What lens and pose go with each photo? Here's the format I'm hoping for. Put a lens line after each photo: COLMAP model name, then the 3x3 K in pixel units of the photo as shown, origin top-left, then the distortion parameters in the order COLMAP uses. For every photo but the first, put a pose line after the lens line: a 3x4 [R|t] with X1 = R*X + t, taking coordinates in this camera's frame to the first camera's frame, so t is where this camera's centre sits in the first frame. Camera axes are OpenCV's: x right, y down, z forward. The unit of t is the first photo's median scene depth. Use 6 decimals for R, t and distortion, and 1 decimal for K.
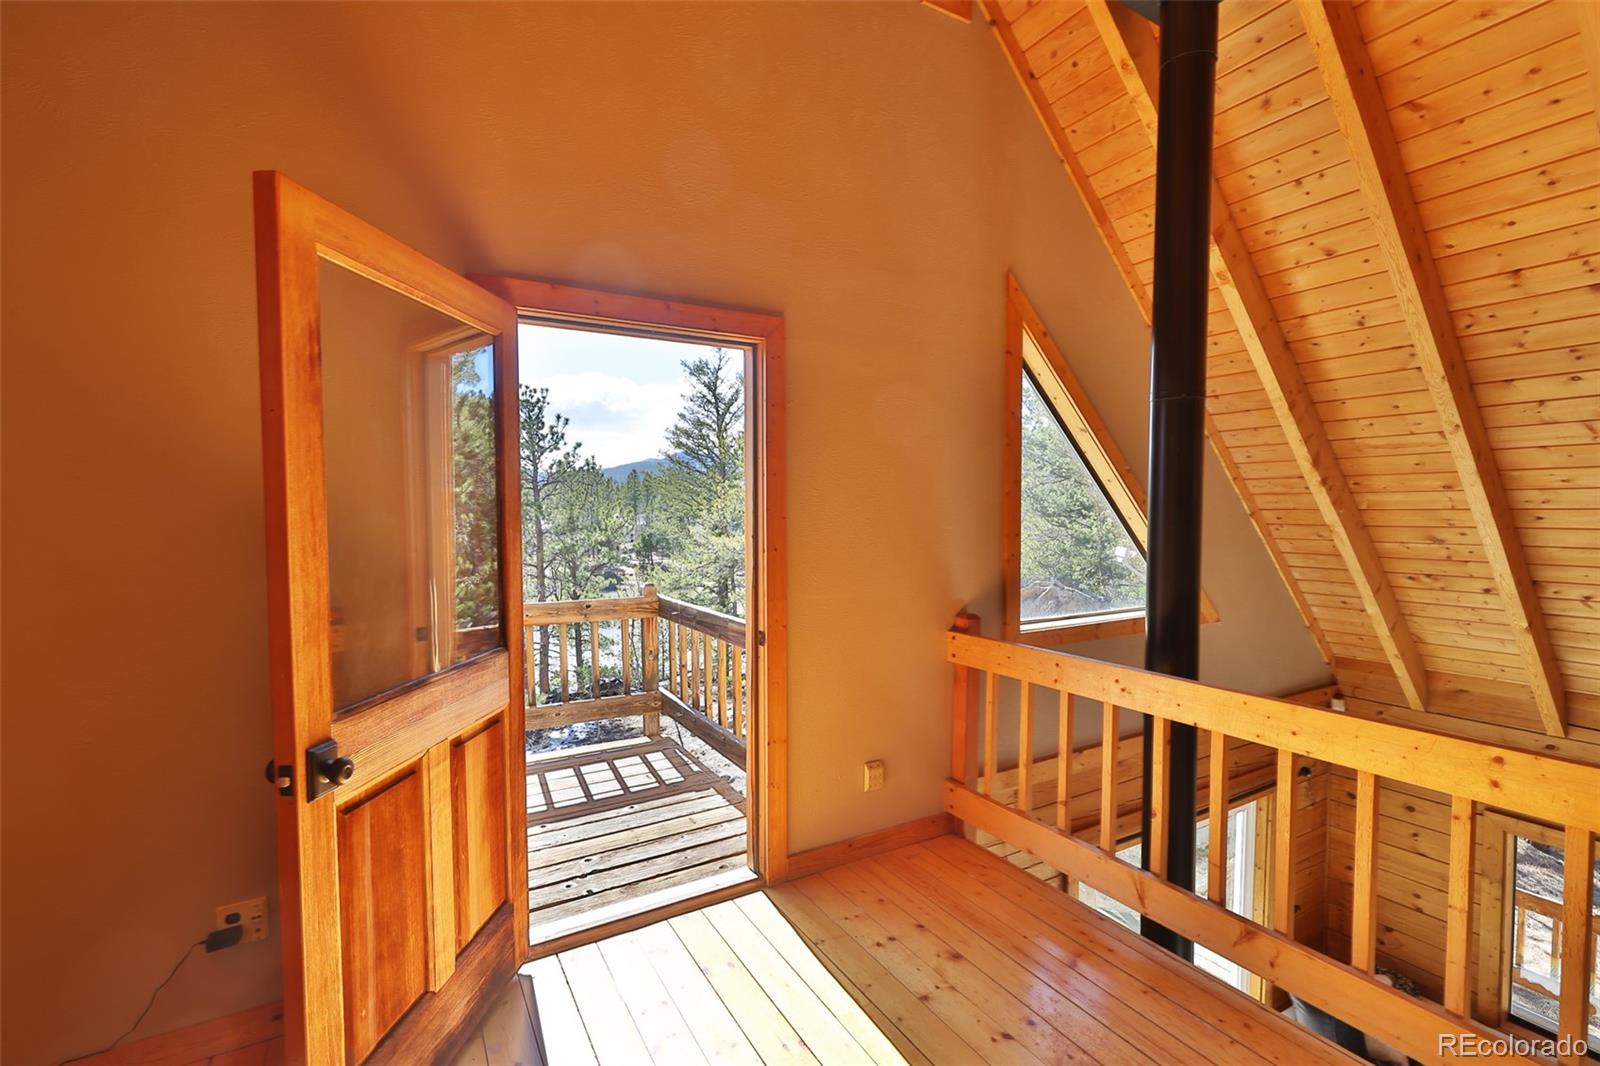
lens RADIAL K [[710.2, 0, 793.5], [0, 710.2, 536.6], [0, 0, 1]] dist [-0.000444, 0.000026]
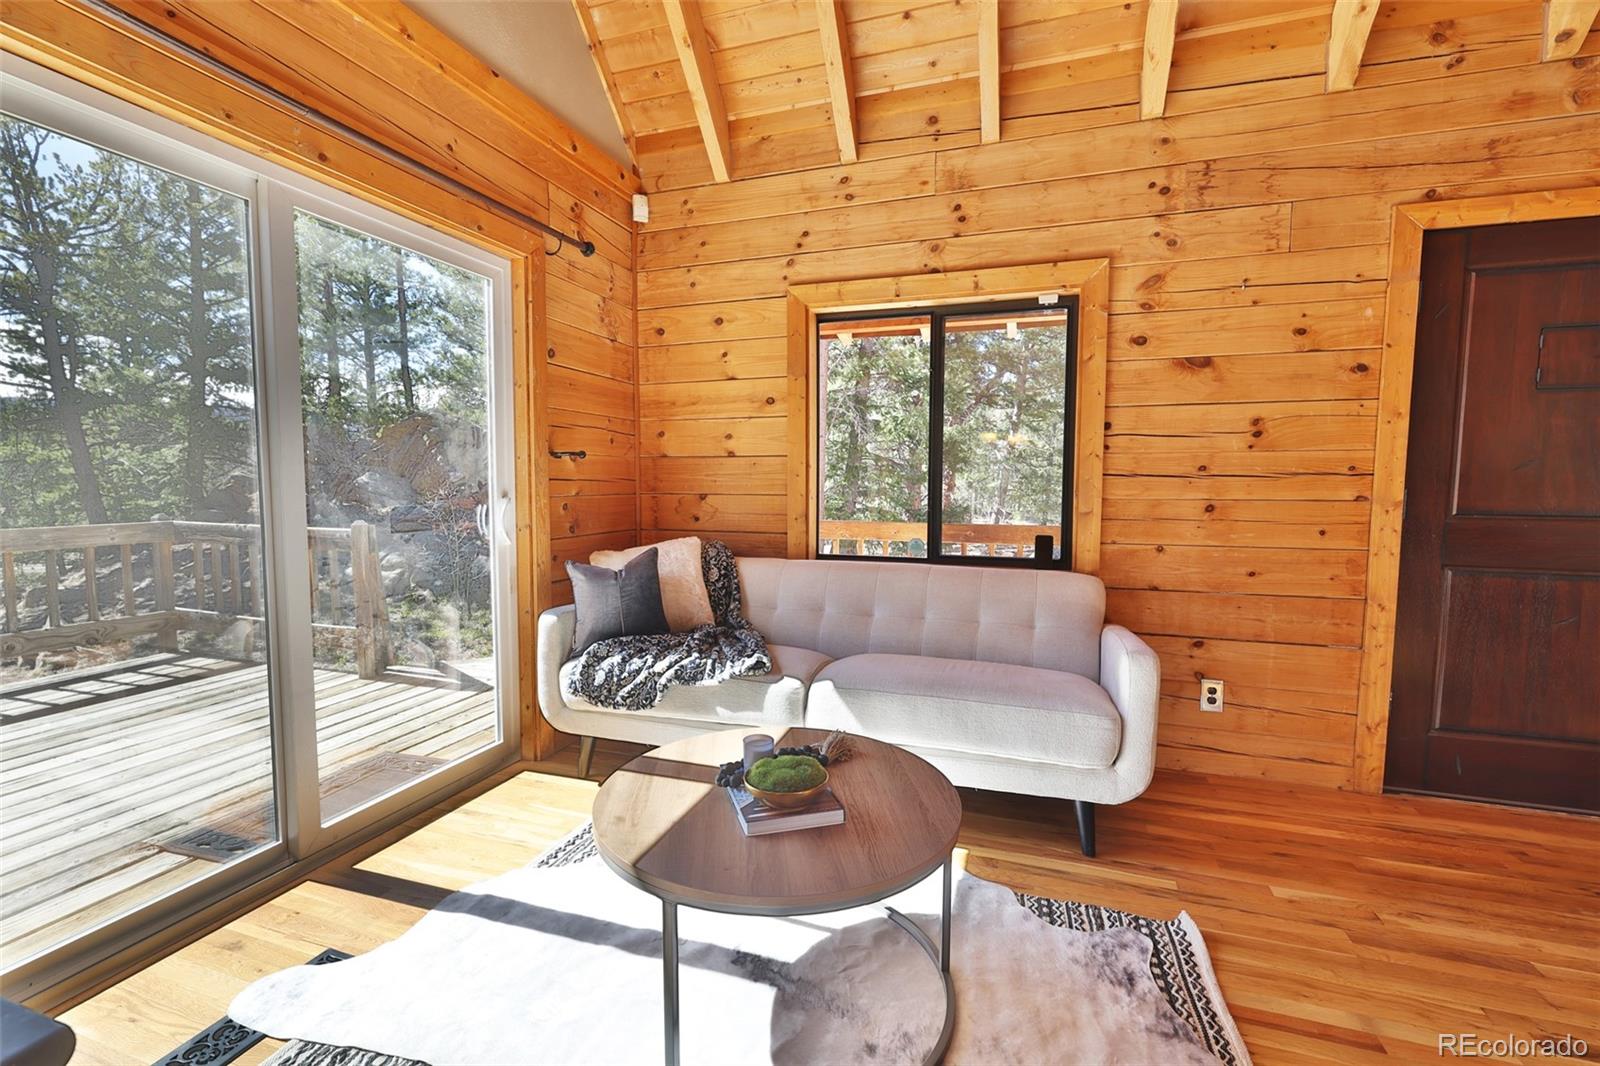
lens RADIAL K [[710.2, 0, 793.5], [0, 710.2, 536.6], [0, 0, 1]] dist [-0.000444, 0.000026]
pose [[0.749271, -0.046159, 0.660653, 0.437660], [0.020903, 0.998719, 0.046072, 0.593211], [-0.661934, -0.020711, 0.749276, 0.397176]]
